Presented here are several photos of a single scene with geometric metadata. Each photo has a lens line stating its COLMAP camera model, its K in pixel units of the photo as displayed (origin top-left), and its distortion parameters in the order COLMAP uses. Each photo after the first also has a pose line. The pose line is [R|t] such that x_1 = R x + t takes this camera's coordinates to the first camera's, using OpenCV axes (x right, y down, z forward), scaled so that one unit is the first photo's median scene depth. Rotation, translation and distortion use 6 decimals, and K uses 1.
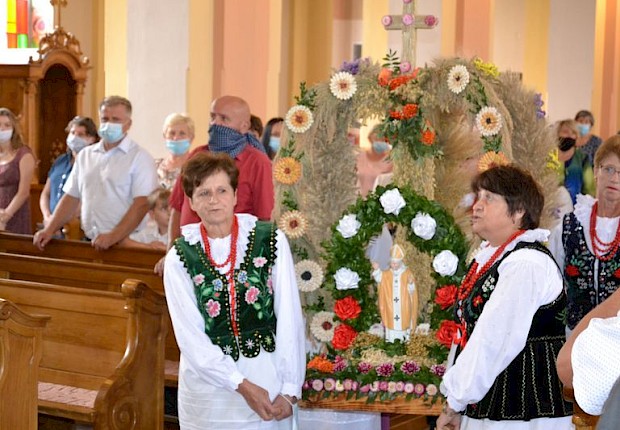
lens RADIAL K [[1480.1, 0, 307.7], [0, 1480.1, 209.4], [0, 0, 1]] dist [0.278802, 0.000000]
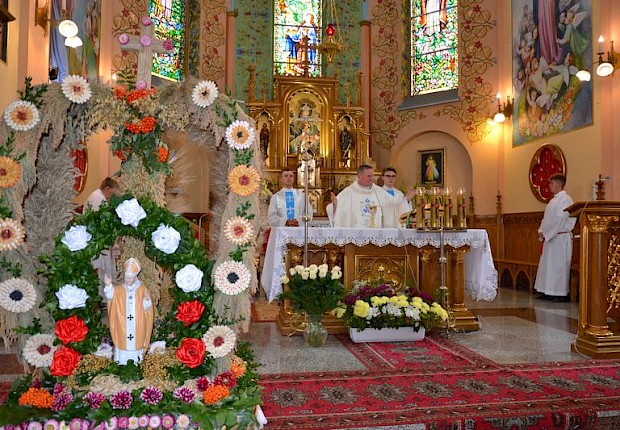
lens RADIAL K [[496.6, 0, 314.6], [0, 496.6, 217.2], [0, 0, 1]] dist [-0.060692, 0.024137]
pose [[0.834984, 0.049250, 0.548066, -0.015928], [-0.007647, 0.996929, -0.077936, 0.020757], [-0.550221, 0.060884, 0.832796, 0.668333]]
